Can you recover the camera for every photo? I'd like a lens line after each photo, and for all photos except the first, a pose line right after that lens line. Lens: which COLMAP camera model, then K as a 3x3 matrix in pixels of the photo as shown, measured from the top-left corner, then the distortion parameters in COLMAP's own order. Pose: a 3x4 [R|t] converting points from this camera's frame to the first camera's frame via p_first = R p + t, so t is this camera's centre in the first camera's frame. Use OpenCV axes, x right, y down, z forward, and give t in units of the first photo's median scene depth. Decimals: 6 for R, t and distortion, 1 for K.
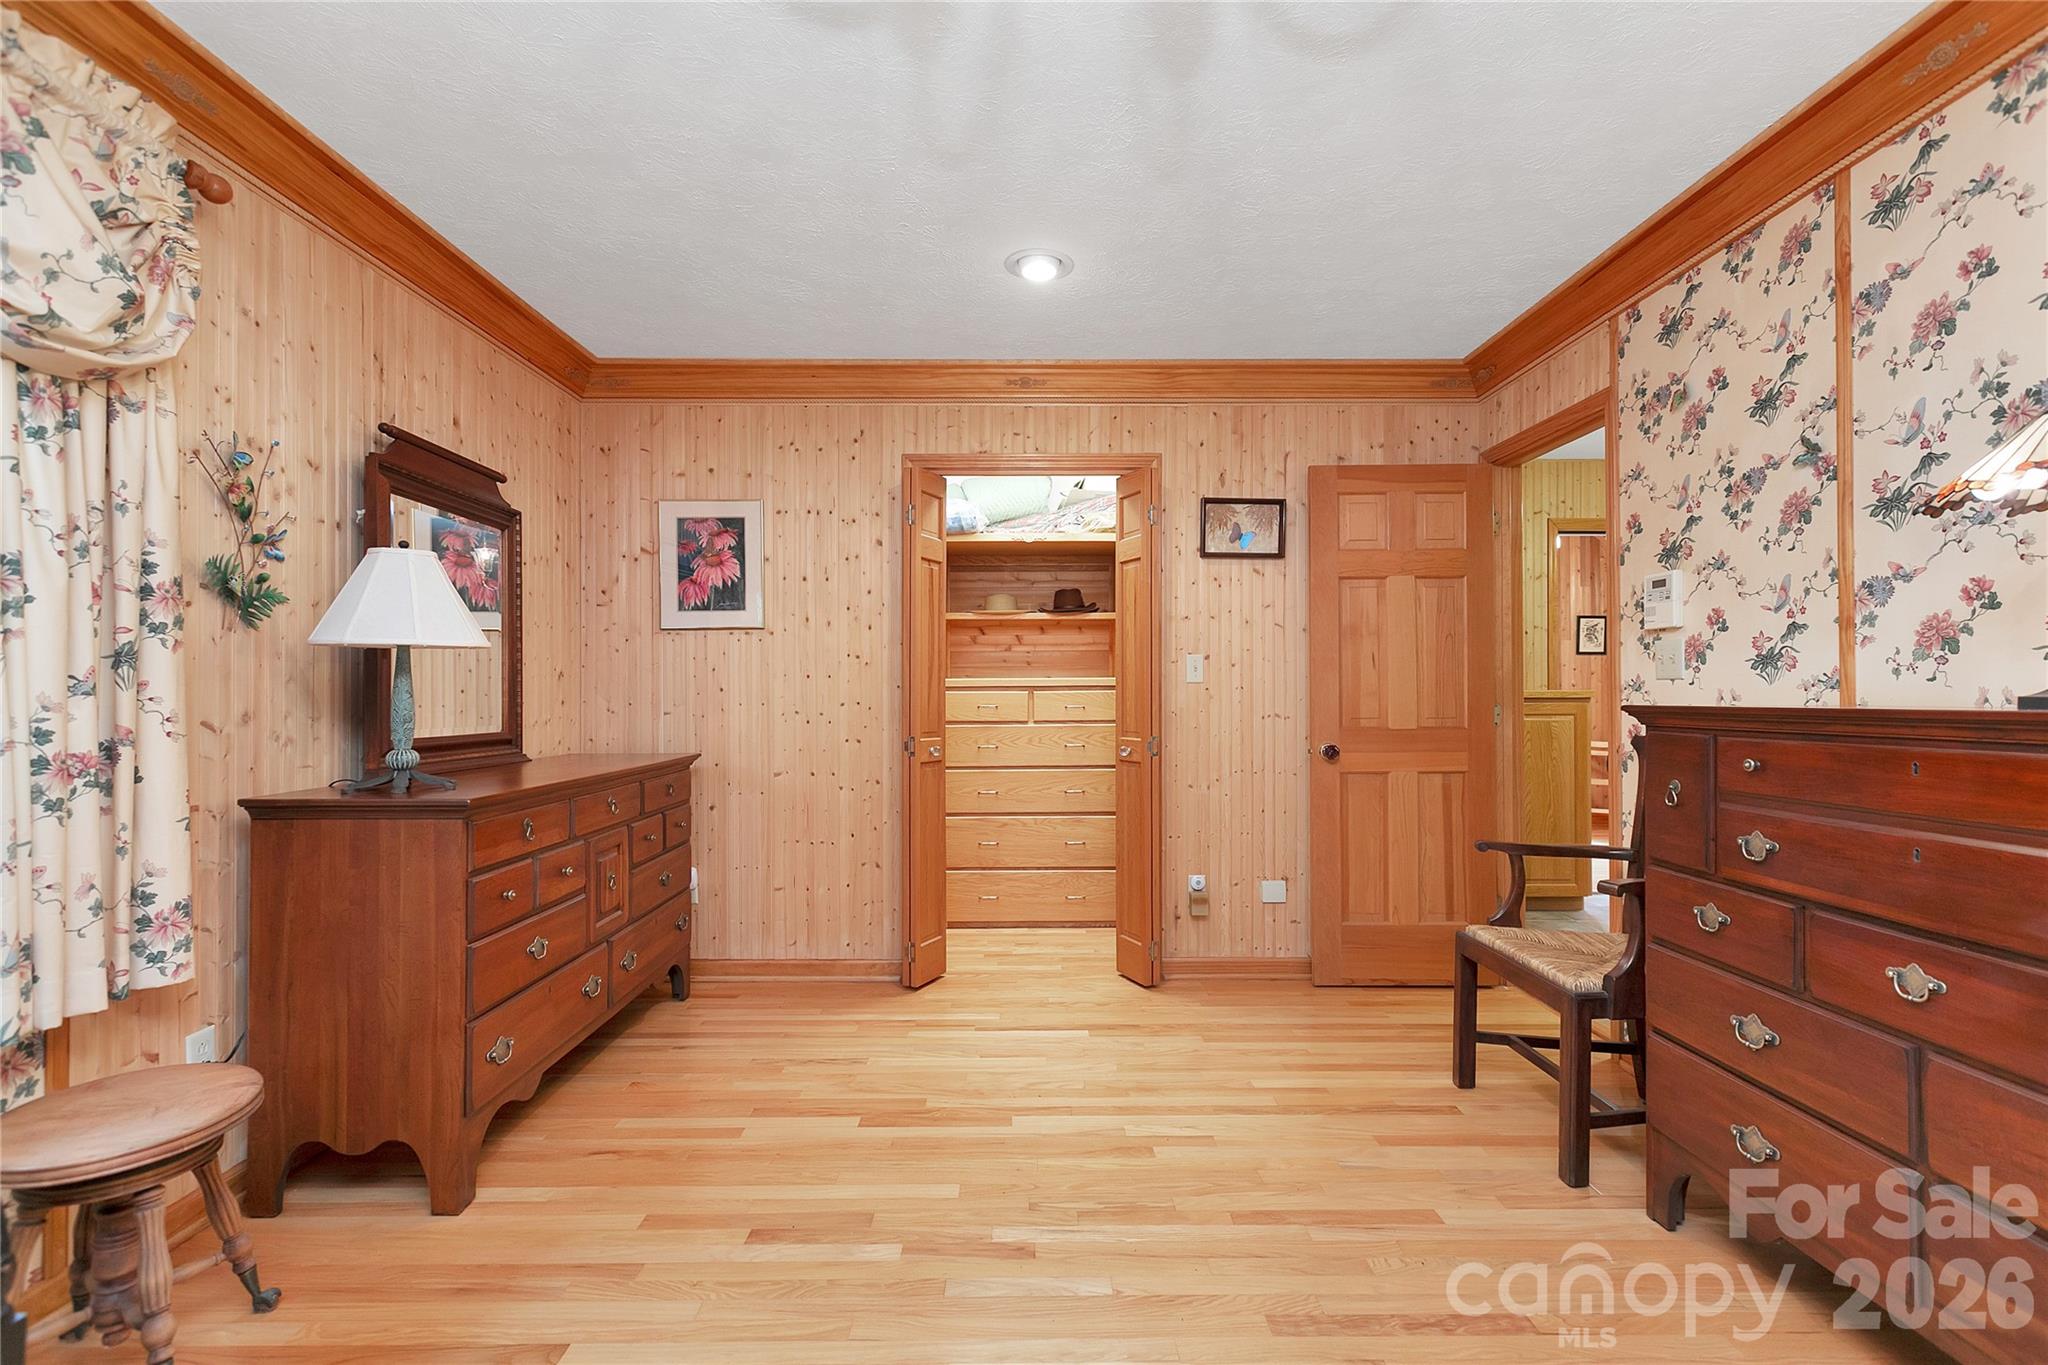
lens RADIAL K [[921.8, 0, 1028.4], [0, 921.8, 693.0], [0, 0, 1]] dist [0.003304, -0.000113]
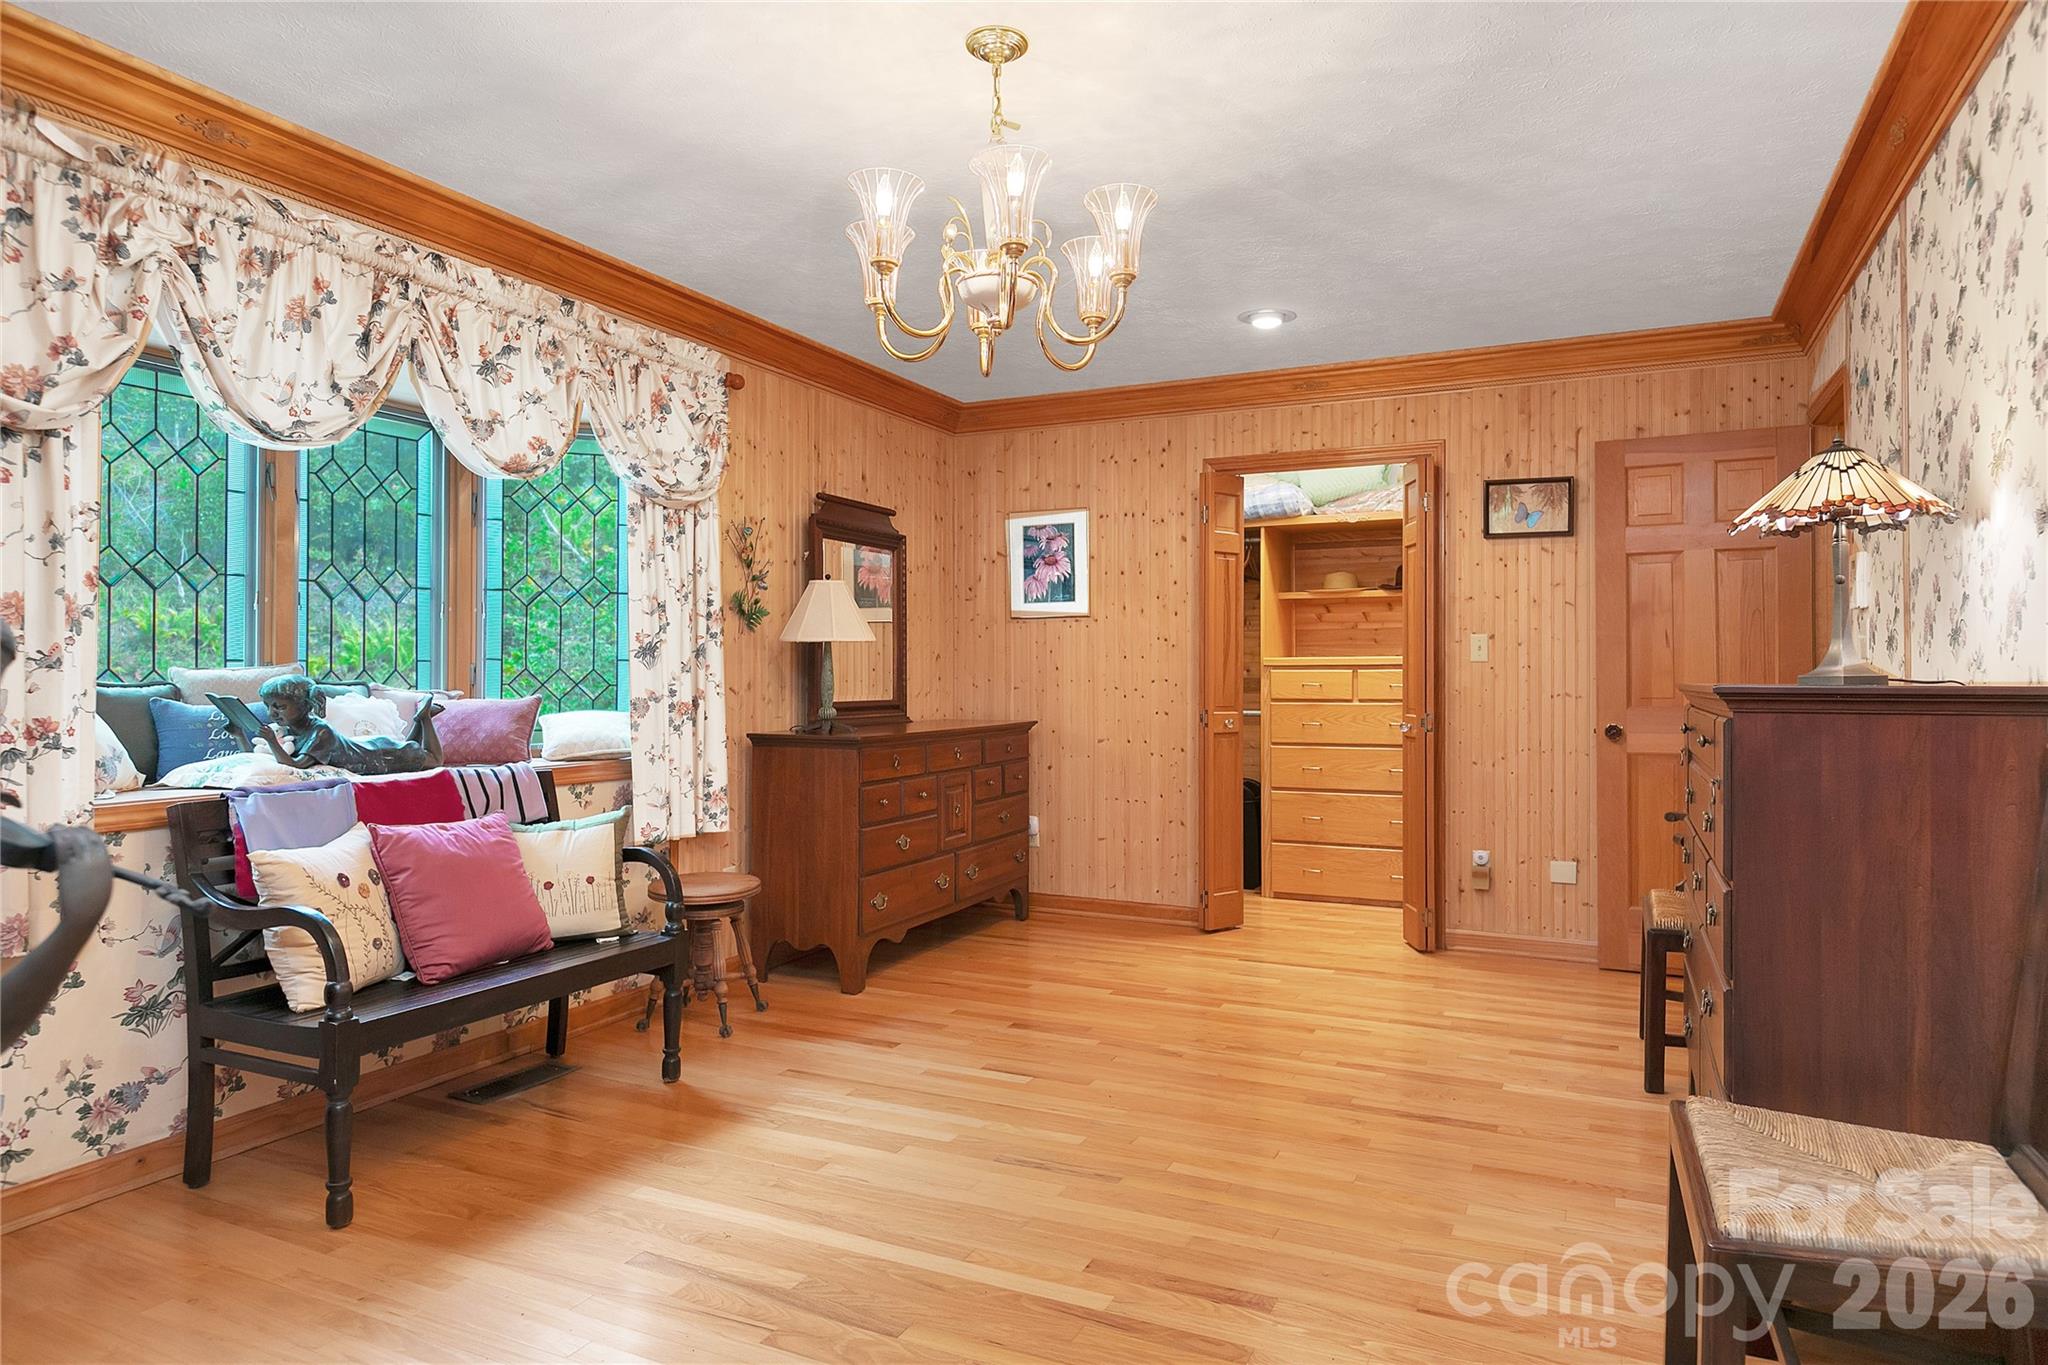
lens RADIAL K [[1216.1, 0, 1025.0], [0, 1216.1, 678.6], [0, 0, 1]] dist [-0.005400, -0.001338]
pose [[0.896758, 0.003702, -0.442505, 0.333826], [-0.000919, 0.999978, 0.006504, -0.000768], [0.442520, -0.005426, 0.896742, -0.437857]]
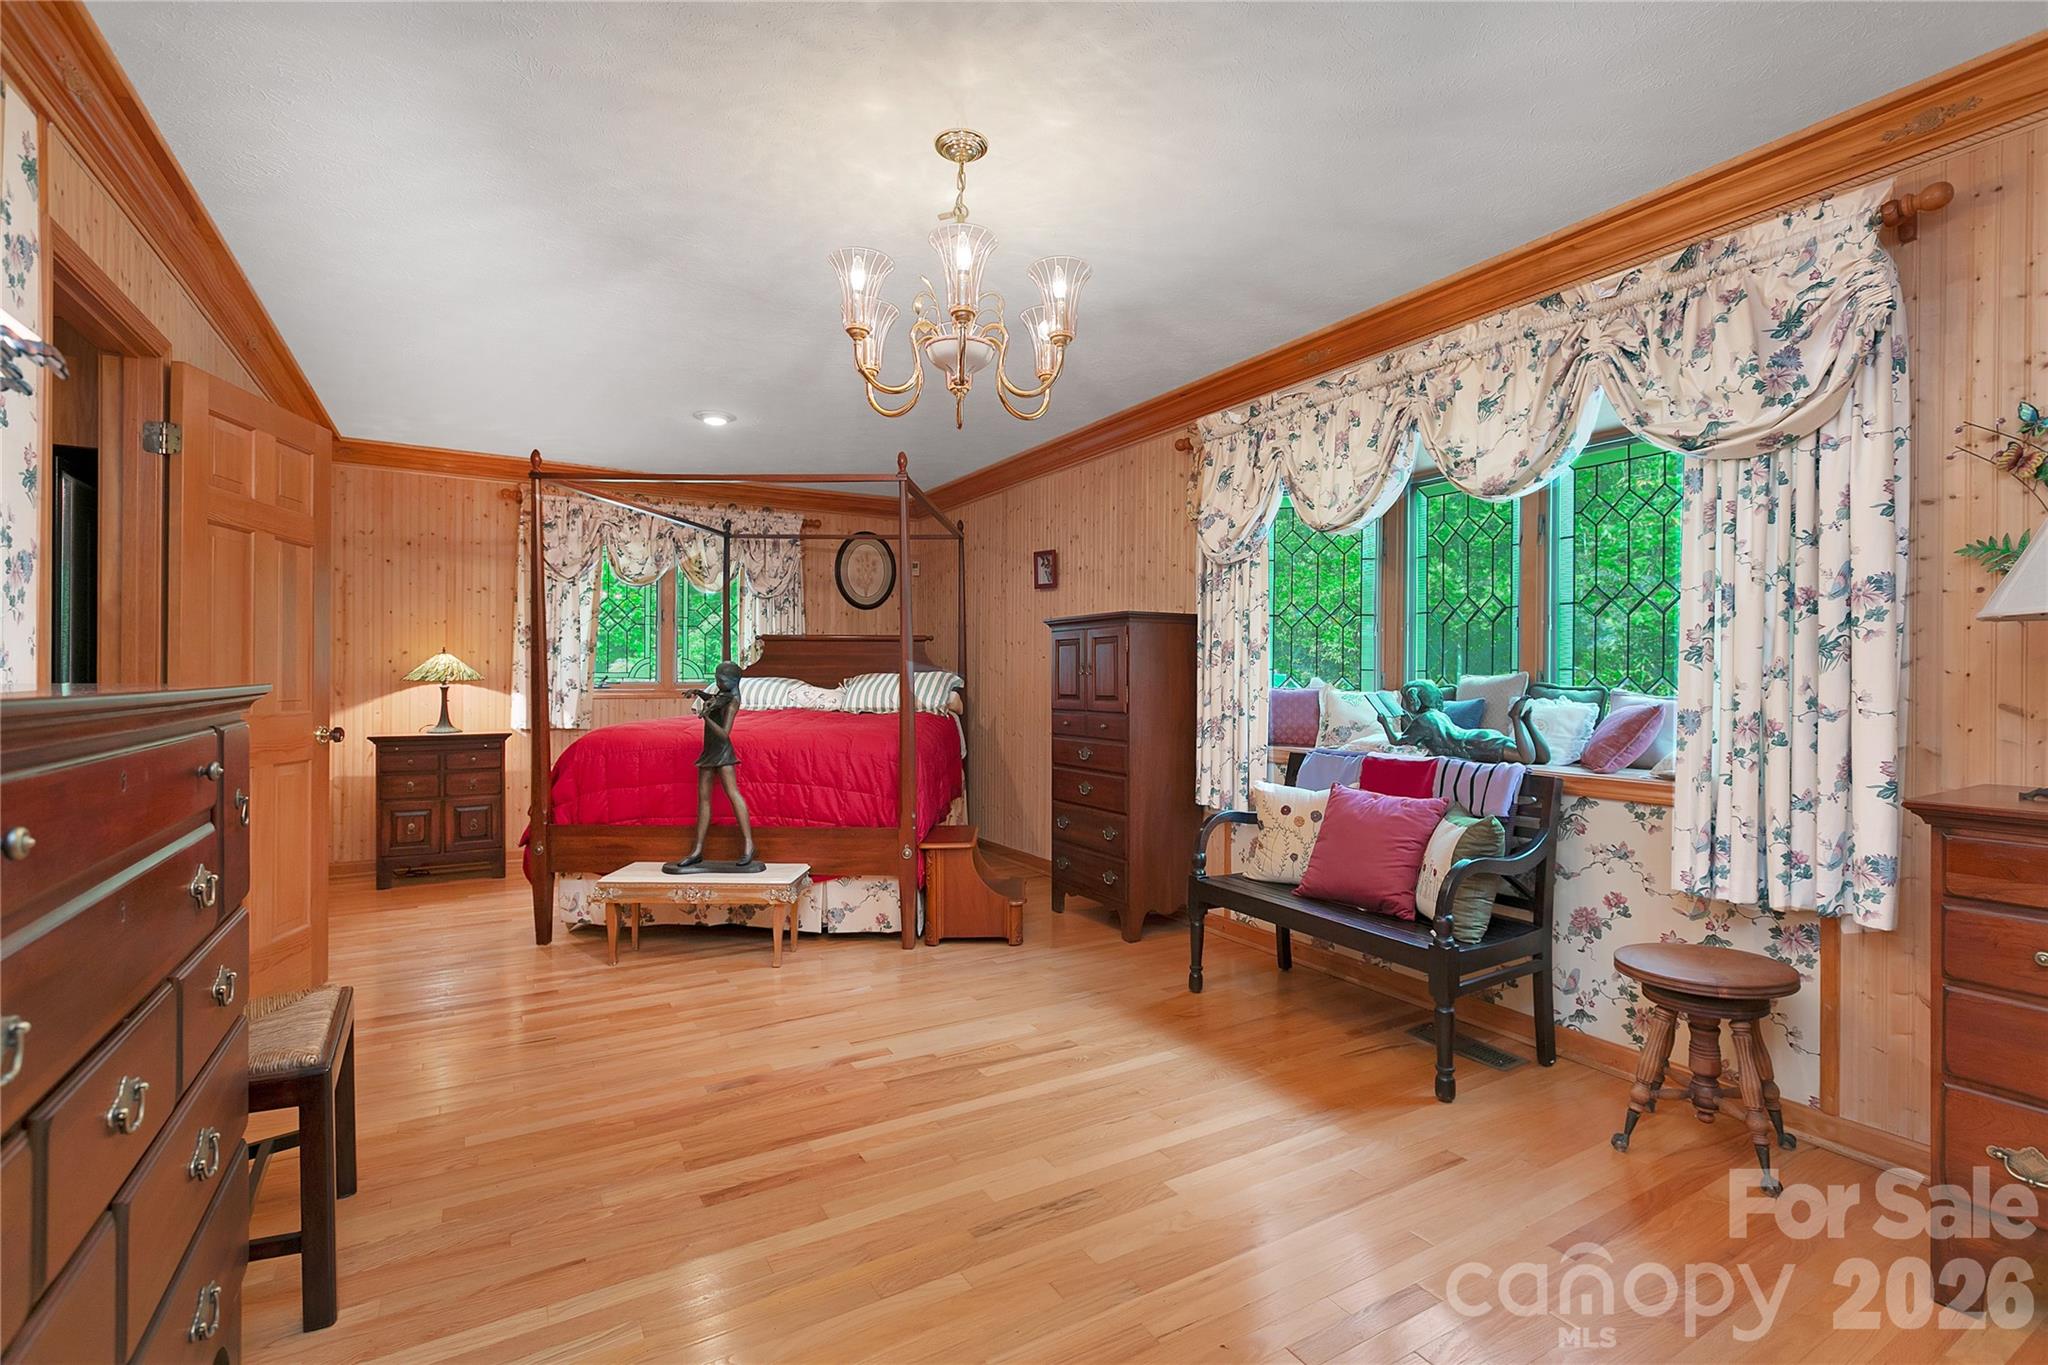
lens RADIAL K [[921.8, 0, 1028.3], [0, 921.8, 679.2], [0, 0, 1]] dist [0.003304, -0.000113]
pose [[-0.863058, -0.015927, -0.504853, 0.288125], [-0.014597, 0.999872, -0.006591, 0.013801], [0.504893, 0.001681, -0.863180, 0.743638]]
